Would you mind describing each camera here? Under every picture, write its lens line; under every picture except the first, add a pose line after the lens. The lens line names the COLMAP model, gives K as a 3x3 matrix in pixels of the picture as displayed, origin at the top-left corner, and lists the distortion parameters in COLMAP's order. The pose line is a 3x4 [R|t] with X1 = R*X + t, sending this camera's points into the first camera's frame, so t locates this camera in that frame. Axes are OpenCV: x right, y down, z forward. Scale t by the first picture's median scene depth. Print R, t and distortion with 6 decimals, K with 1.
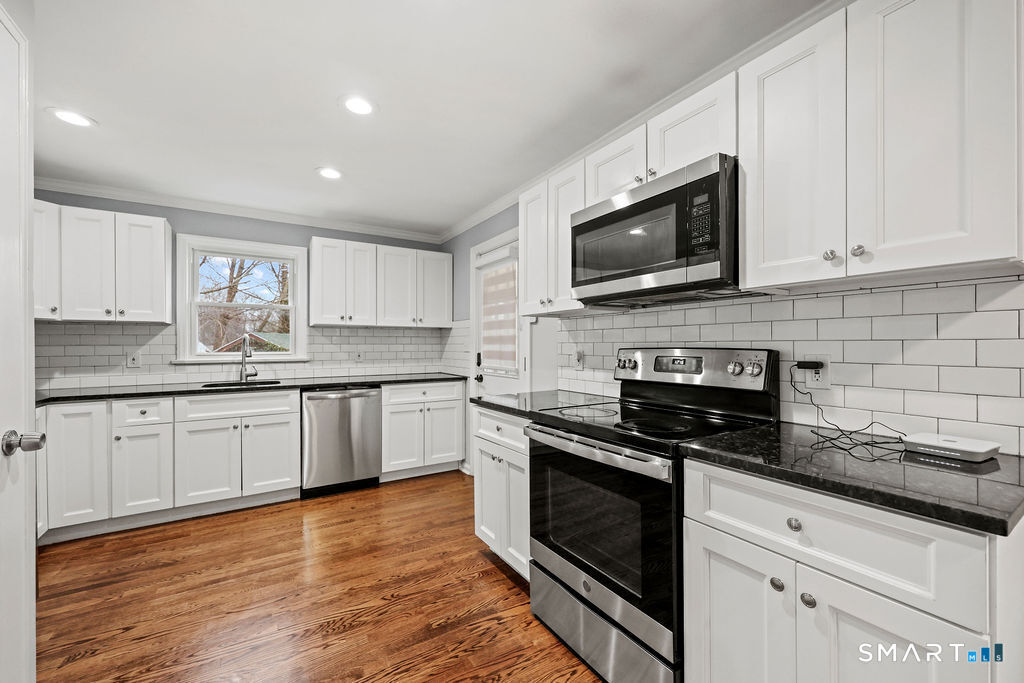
lens RADIAL K [[411.2, 0, 514.3], [0, 411.2, 344.5], [0, 0, 1]] dist [0.000316, 0.000062]
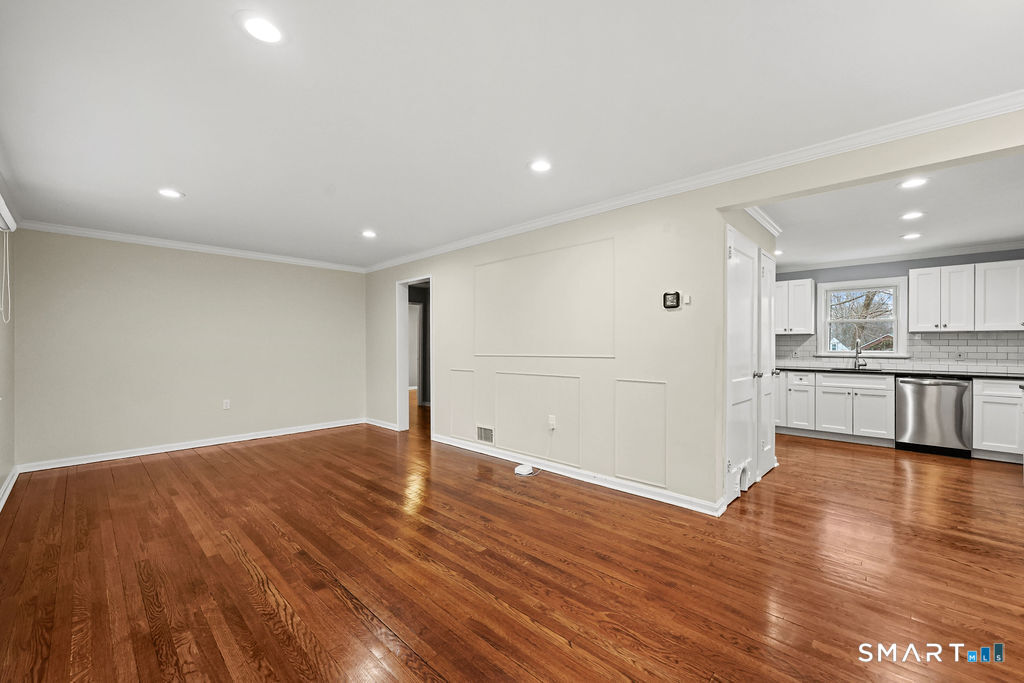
lens RADIAL K [[411.2, 0, 514.3], [0, 411.2, 344.5], [0, 0, 1]] dist [0.000316, 0.000062]
pose [[0.245183, -0.000417, -0.969477, 0.593999], [-0.004983, 0.999986, -0.001691, 0.004640], [0.969464, 0.005245, 0.245178, -0.718966]]
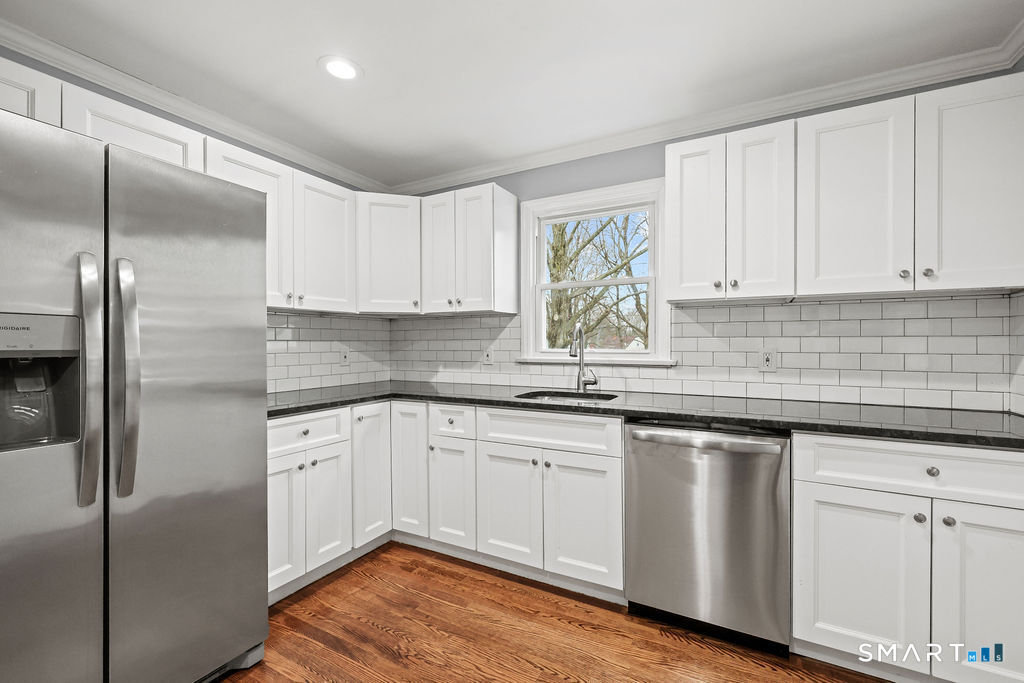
lens RADIAL K [[427.8, 0, 516.4], [0, 427.8, 343.7], [0, 0, 1]] dist [-0.000547, -0.000079]
pose [[0.492220, 0.004381, -0.870460, -0.084677], [0.001160, 0.999983, 0.005689, 0.005335], [0.870470, -0.003810, 0.492207, 0.573718]]
